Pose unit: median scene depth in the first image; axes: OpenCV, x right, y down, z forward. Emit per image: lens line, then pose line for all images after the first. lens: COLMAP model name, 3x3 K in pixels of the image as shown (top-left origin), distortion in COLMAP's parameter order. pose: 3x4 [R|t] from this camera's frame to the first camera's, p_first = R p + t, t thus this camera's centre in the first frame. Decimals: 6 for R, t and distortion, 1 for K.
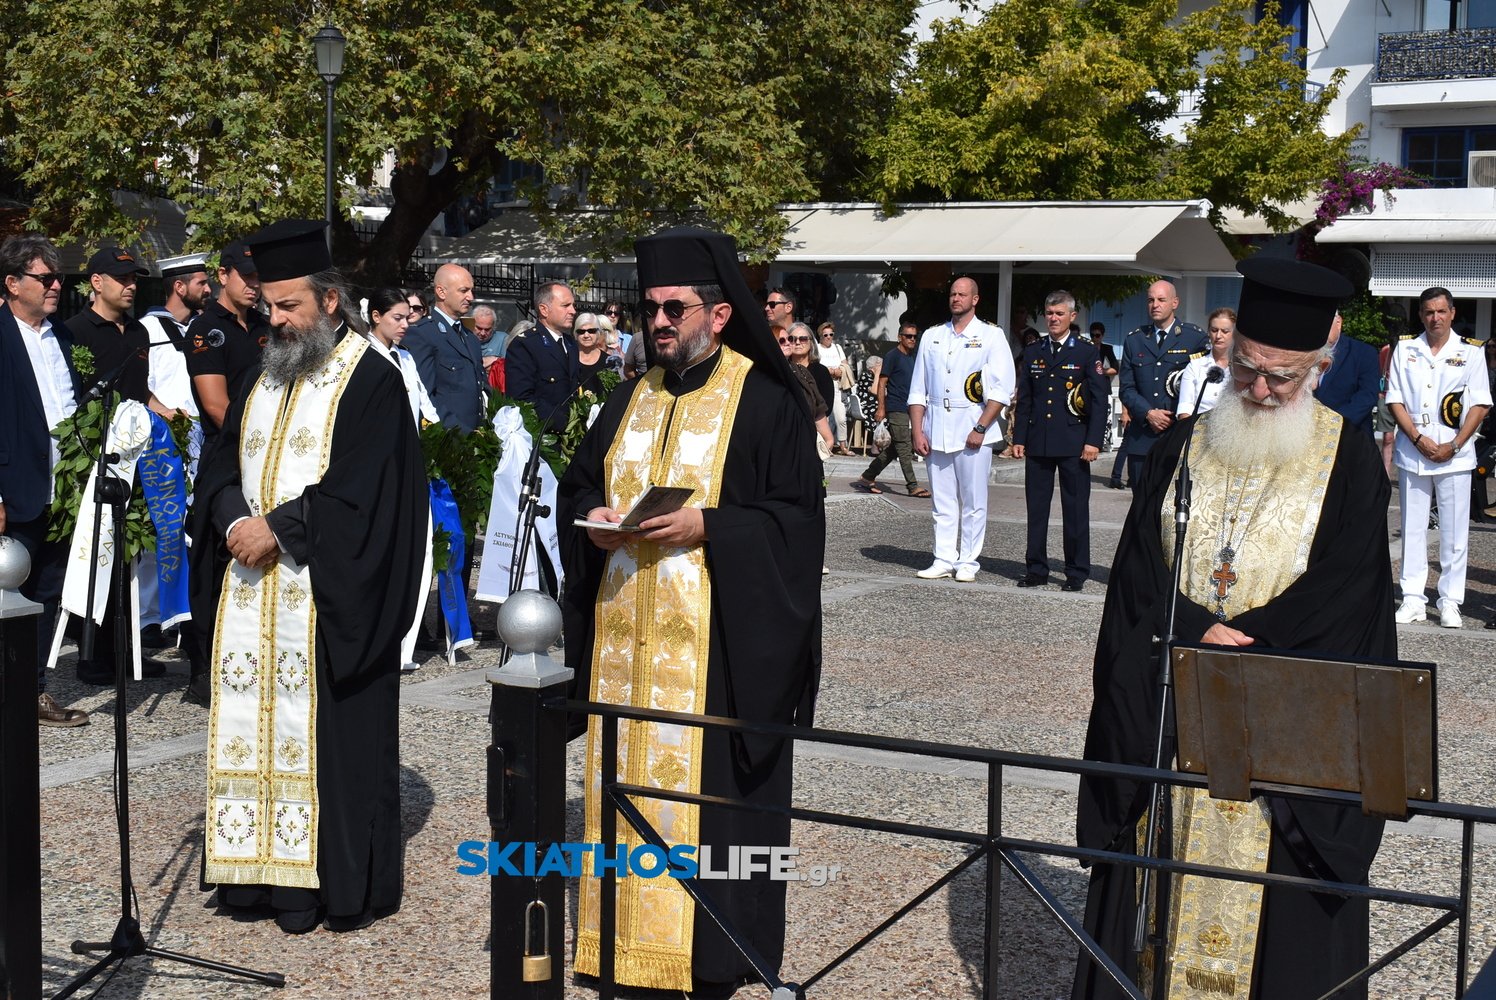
lens RADIAL K [[2123.1, 0, 733.5], [0, 2123.1, 503.9], [0, 0, 1]] dist [-0.051733, -0.005859]
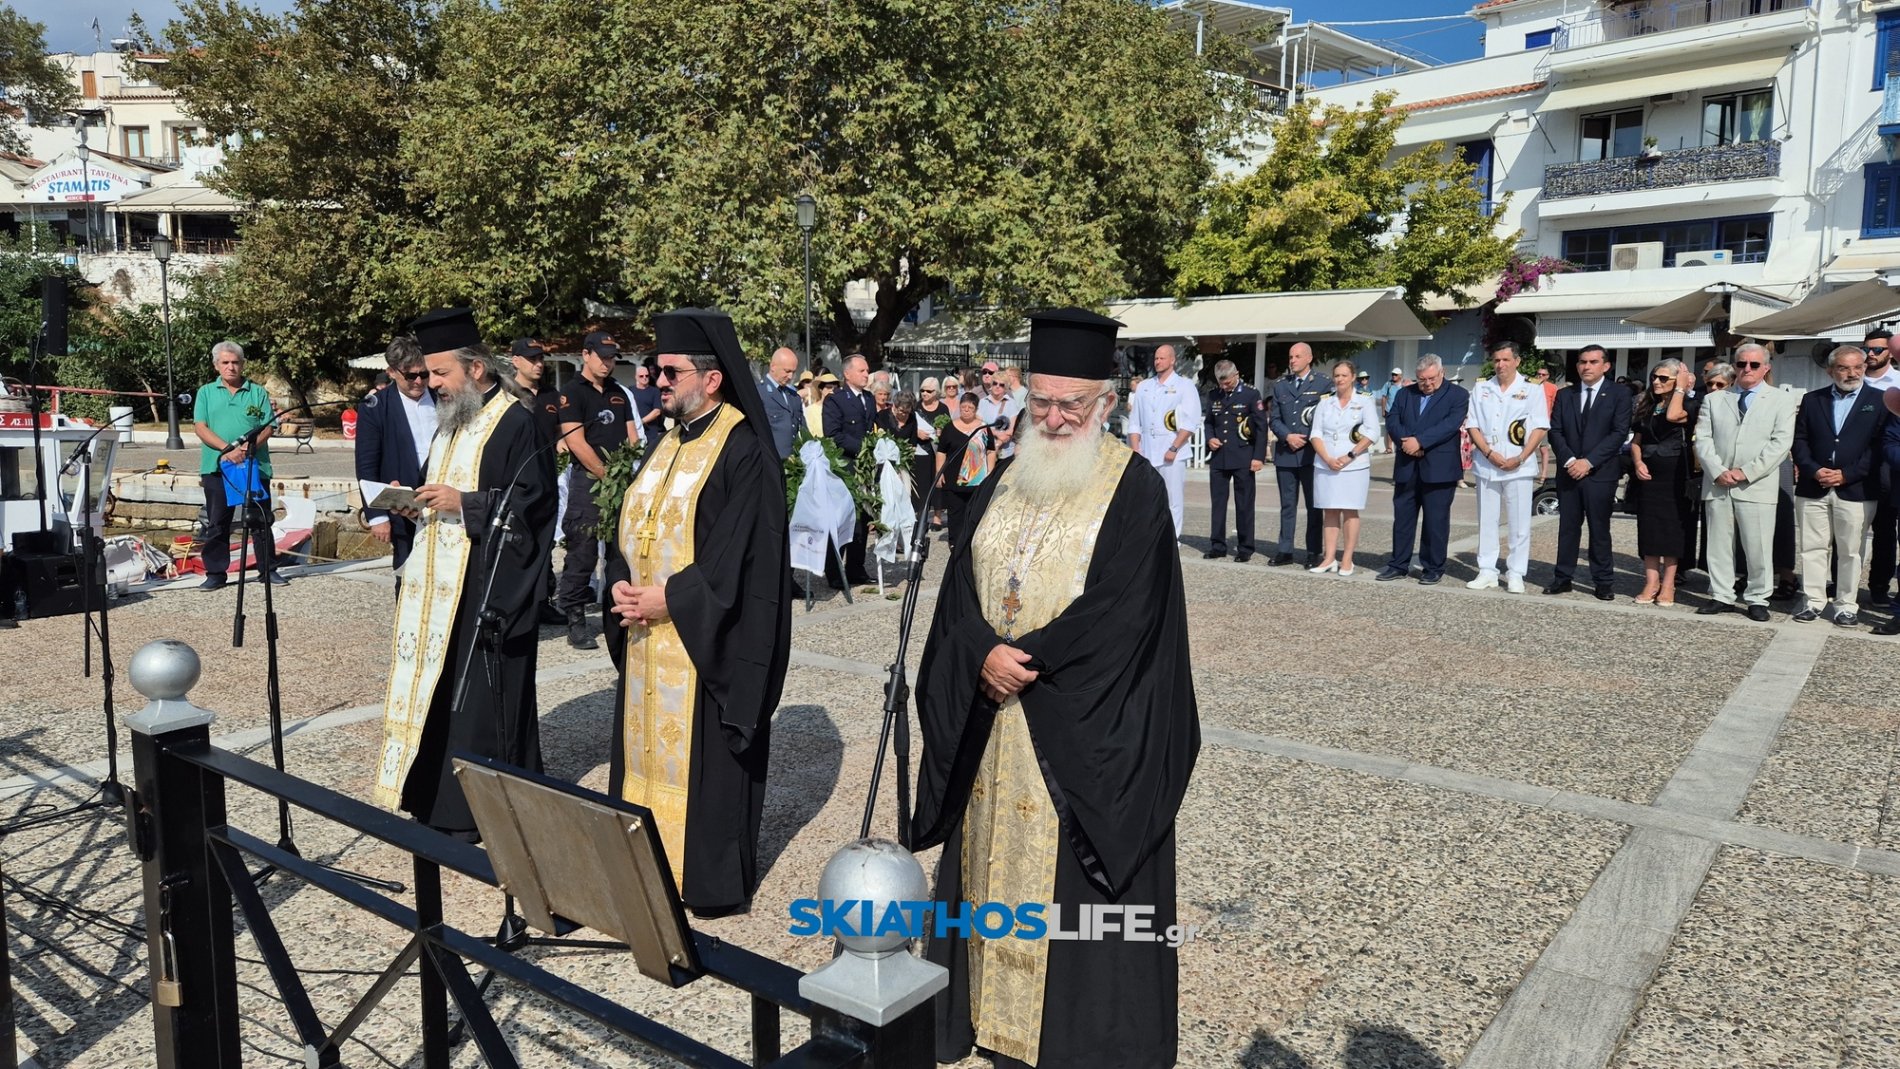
lens RADIAL K [[1276.2, 0, 942.0], [0, 1276.2, 531.6], [0, 0, 1]] dist [0.059880, -0.054089]
pose [[0.984829, 0.000017, -0.173526, 0.068263], [0.005638, 0.999469, 0.032099, -0.005291], [0.173434, -0.032590, 0.984306, 0.067191]]
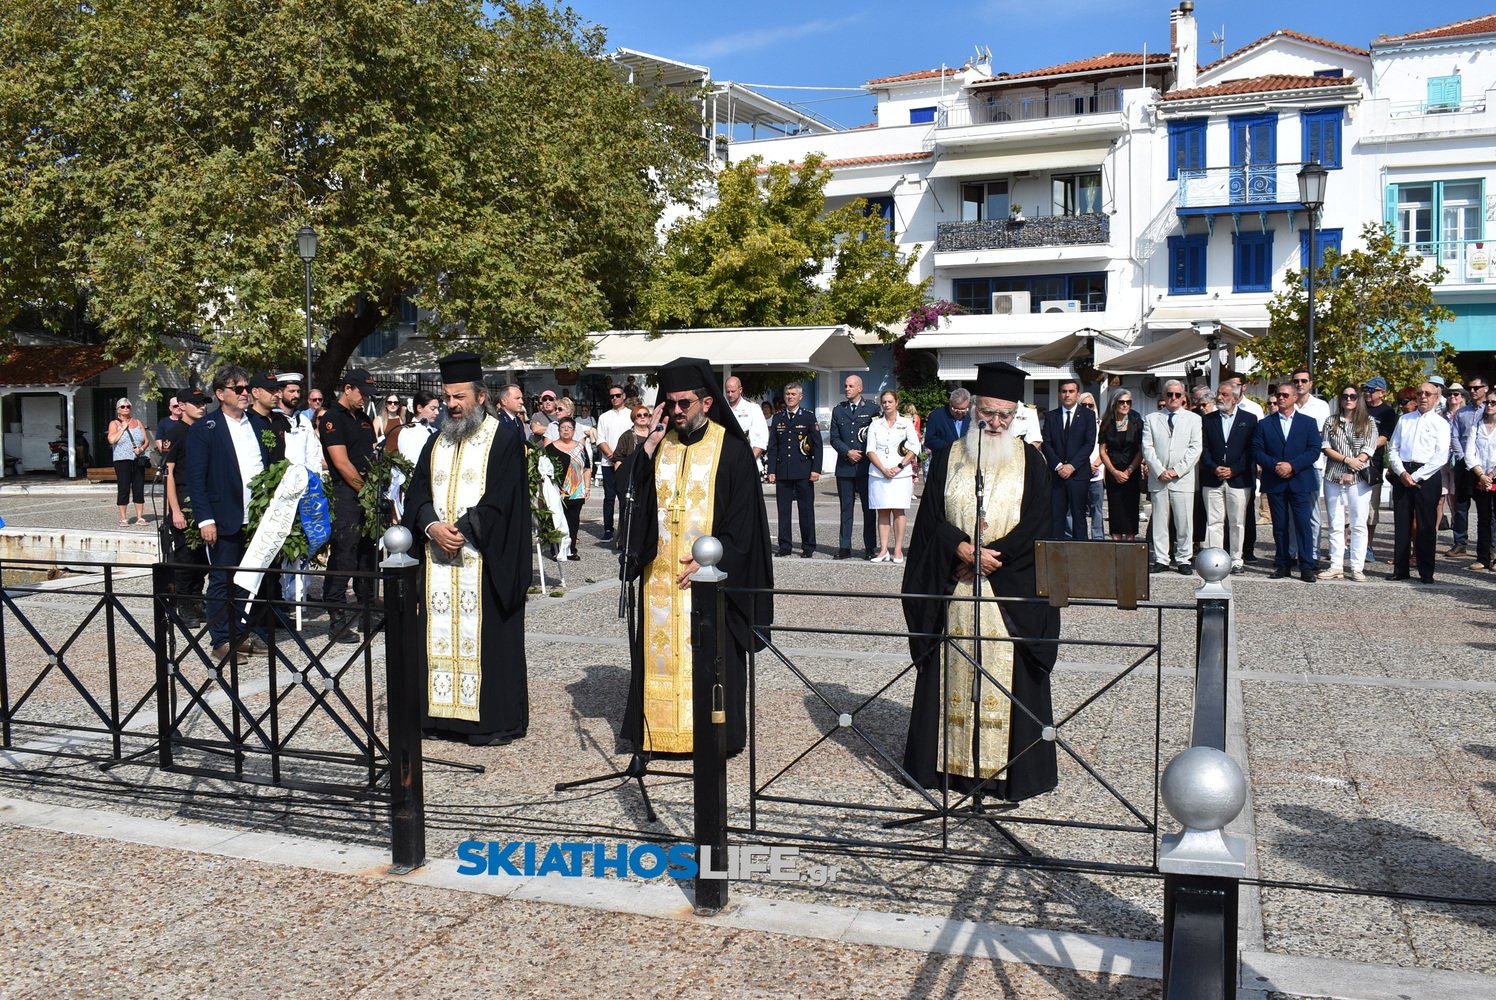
lens RADIAL K [[1384.2, 0, 745.9], [0, 1384.2, 518.3], [0, 0, 1]] dist [-0.116212, 0.030544]
pose [[0.984972, -0.039607, 0.168114, -0.043014], [0.039930, 0.999201, 0.001458, 0.003198], [-0.168038, 0.005277, 0.985766, -0.052996]]
